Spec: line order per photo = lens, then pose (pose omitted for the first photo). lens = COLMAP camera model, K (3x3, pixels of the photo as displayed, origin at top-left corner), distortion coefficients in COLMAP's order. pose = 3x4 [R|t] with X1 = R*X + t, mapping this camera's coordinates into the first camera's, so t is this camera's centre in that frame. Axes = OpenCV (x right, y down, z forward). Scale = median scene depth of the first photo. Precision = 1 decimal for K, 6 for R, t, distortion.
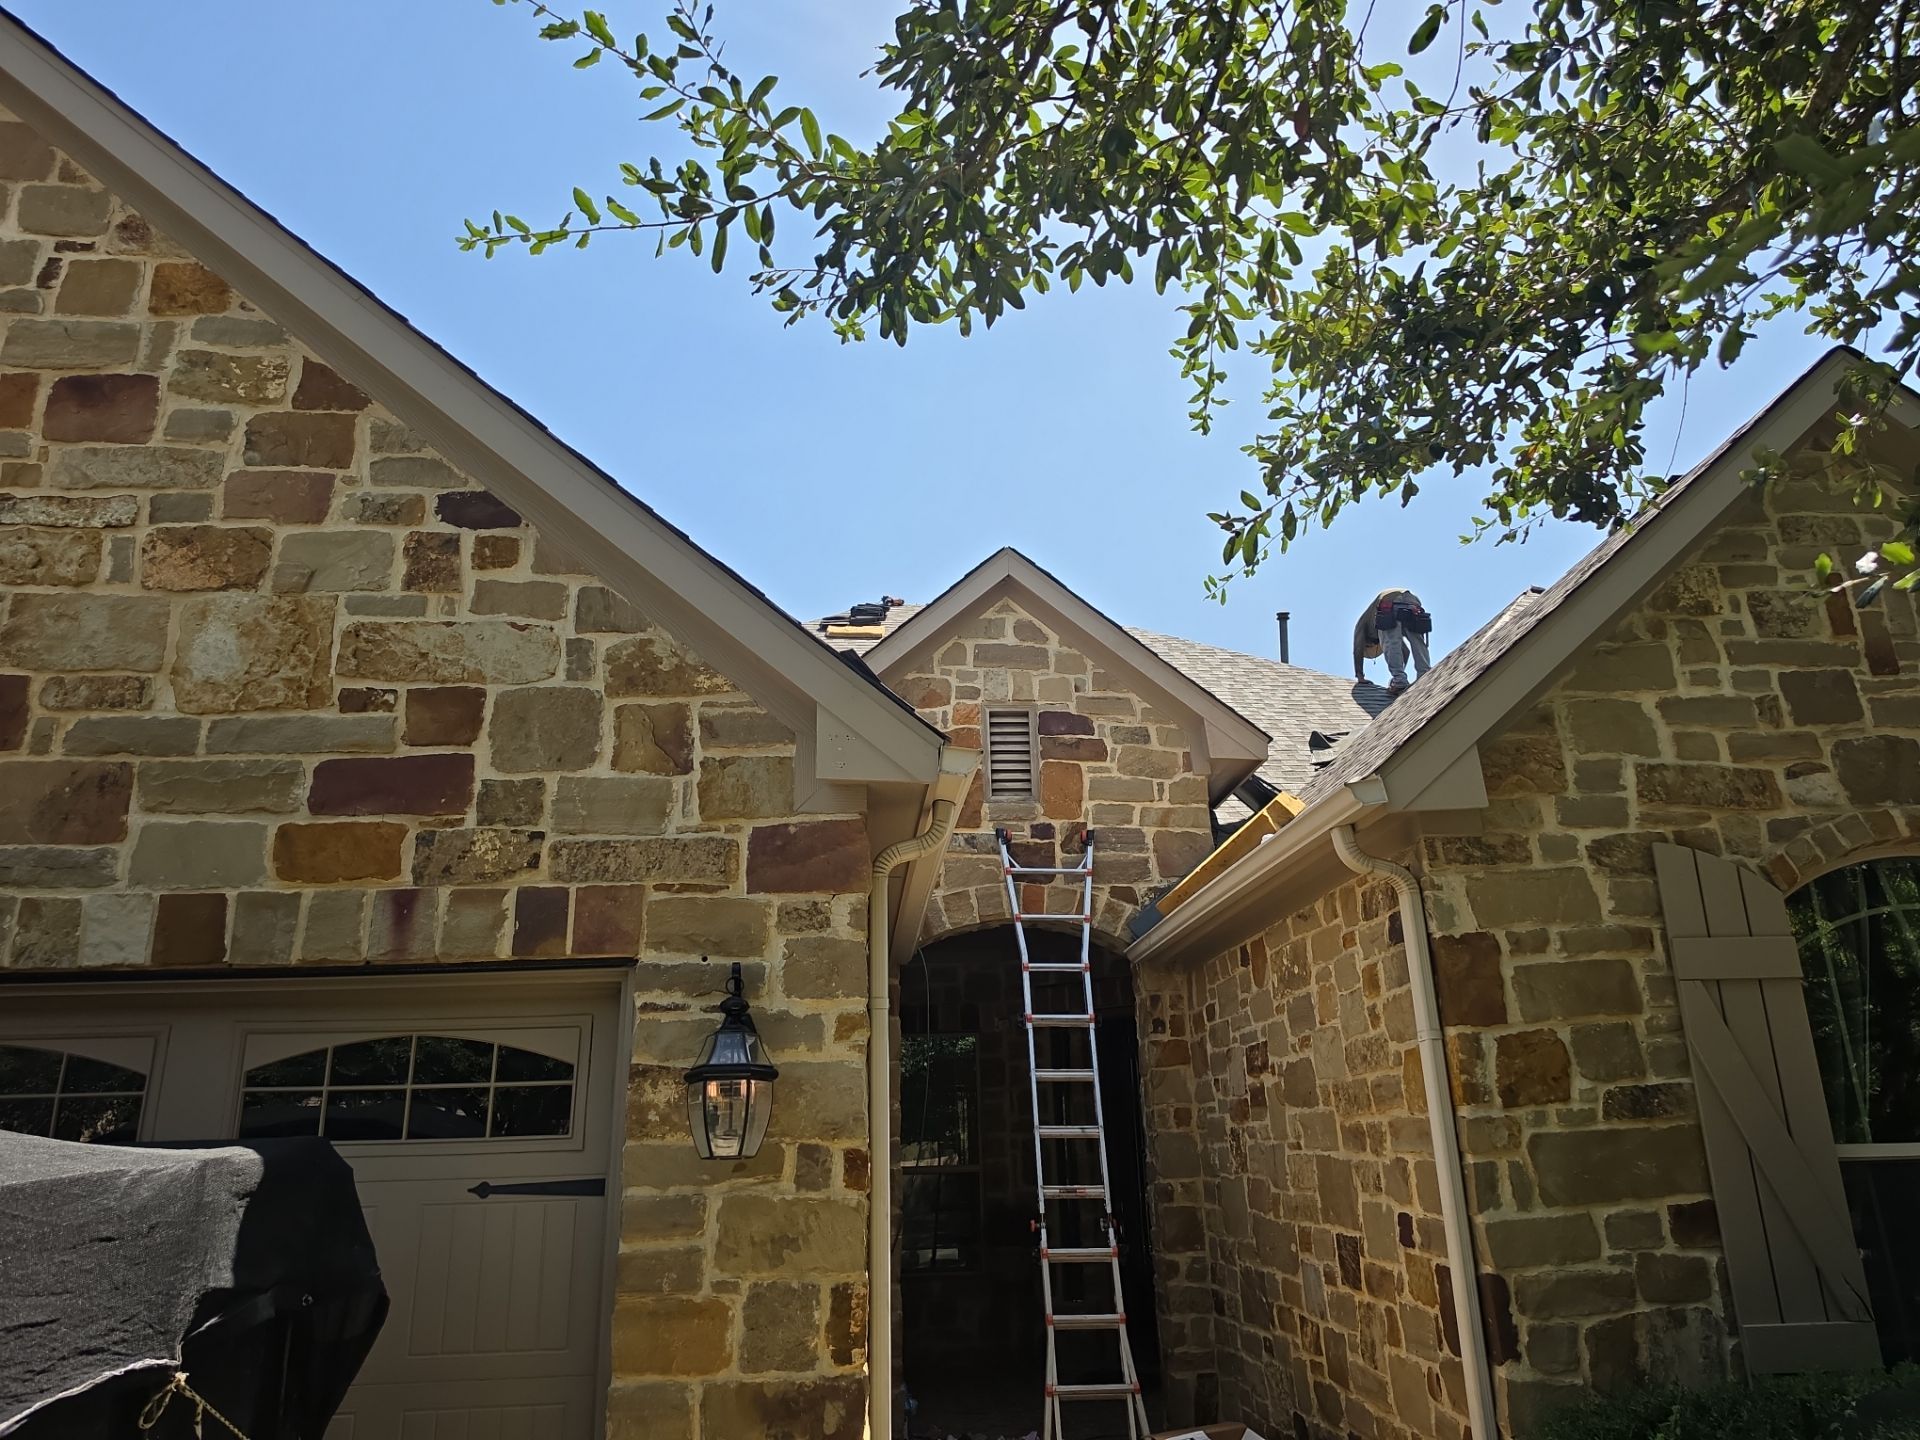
lens RADIAL K [[1367.0, 0, 981.6], [0, 1367.0, 709.0], [0, 0, 1]] dist [0.046624, -0.070032]
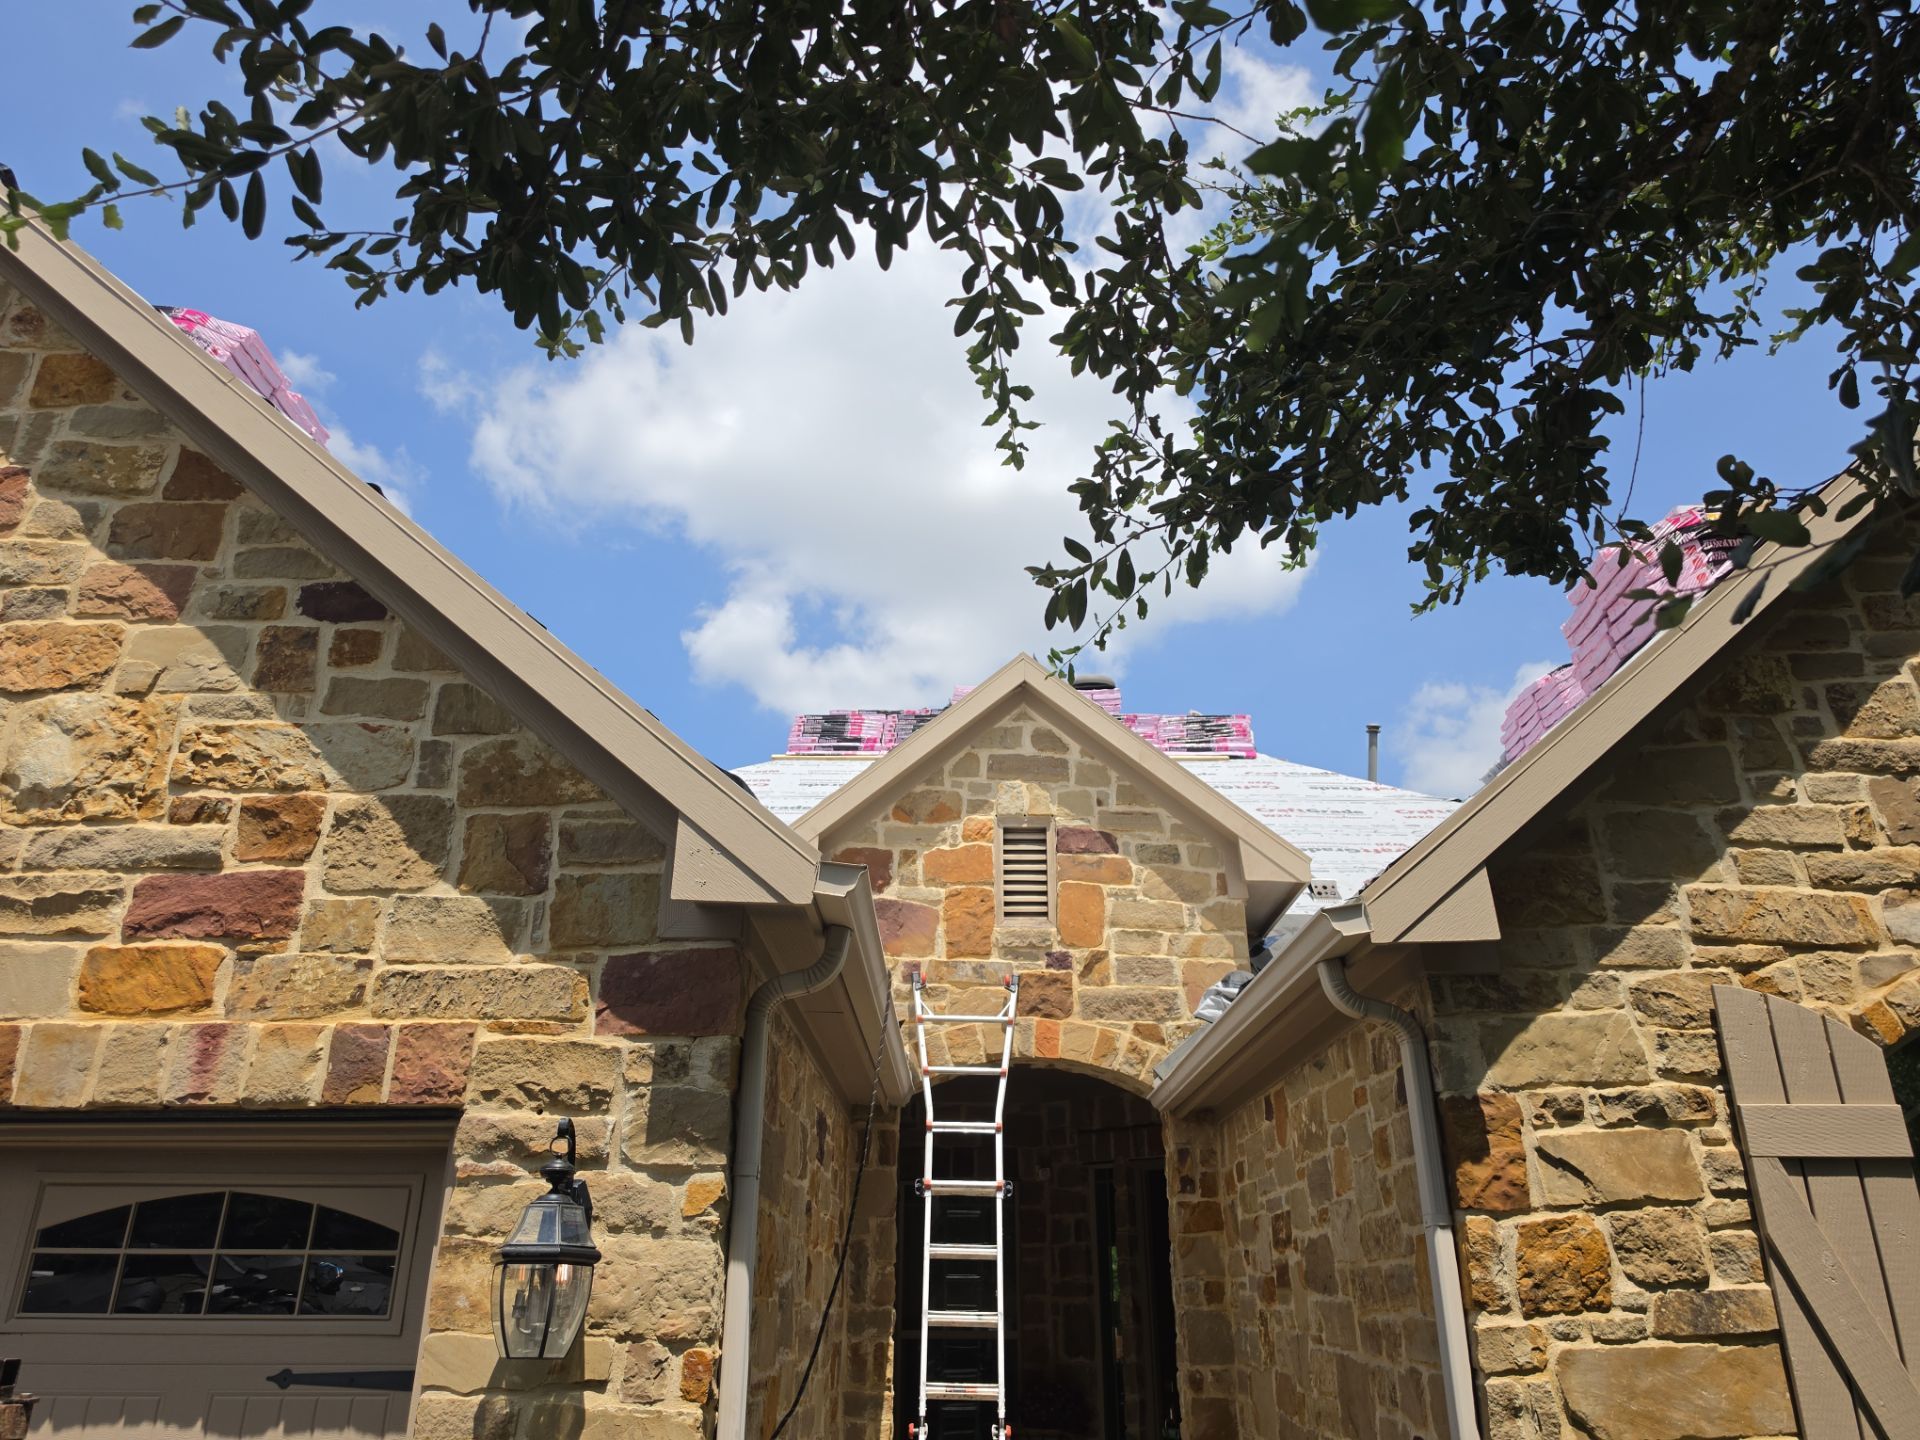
lens RADIAL K [[1367.0, 0, 965.4], [0, 1367.0, 710.8], [0, 0, 1]] dist [0.046624, -0.070032]
pose [[0.995414, -0.007426, -0.095374, 0.138487], [-0.000976, 0.996143, -0.087742, 0.007391], [0.095657, 0.087433, 0.991567, 0.143700]]
